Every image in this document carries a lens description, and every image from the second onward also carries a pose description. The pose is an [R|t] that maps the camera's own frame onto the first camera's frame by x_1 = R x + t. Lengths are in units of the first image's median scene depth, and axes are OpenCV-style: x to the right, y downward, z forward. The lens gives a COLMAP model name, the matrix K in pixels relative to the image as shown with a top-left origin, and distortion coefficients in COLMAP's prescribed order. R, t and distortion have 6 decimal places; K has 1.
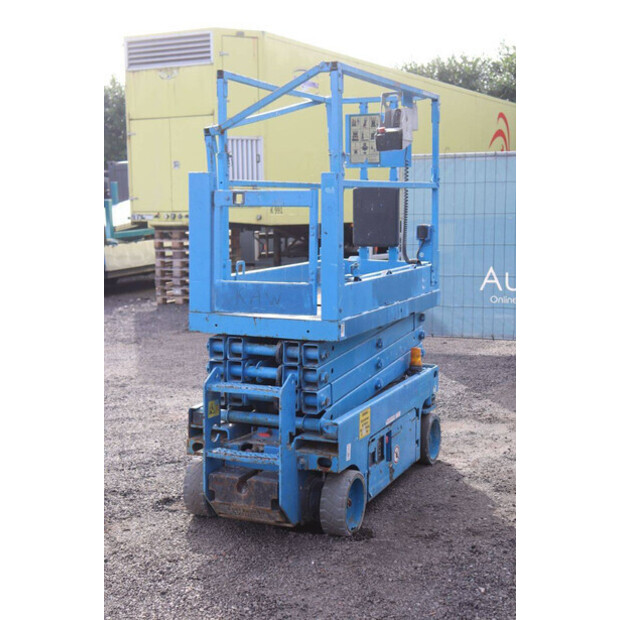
lens RADIAL K [[1008.0, 0, 307.7], [0, 1008.0, 311.7], [0, 0, 1]] dist [0.175094, 0.000000]
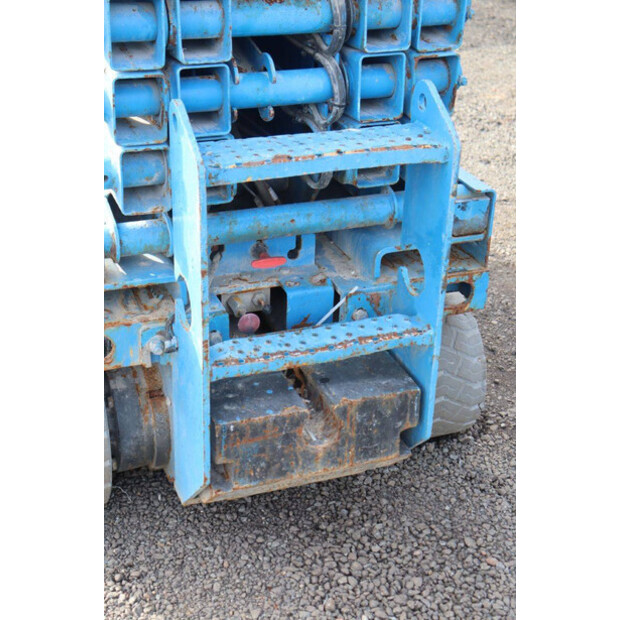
lens RADIAL K [[1073.0, 0, 309.1], [0, 1073.0, 311.5], [0, 0, 1]] dist [0.195205, 0.000000]
pose [[0.710177, -0.298354, 0.637678, -0.283229], [0.054936, 0.926486, 0.372299, -0.002899], [-0.701877, -0.229367, 0.674359, 0.736568]]
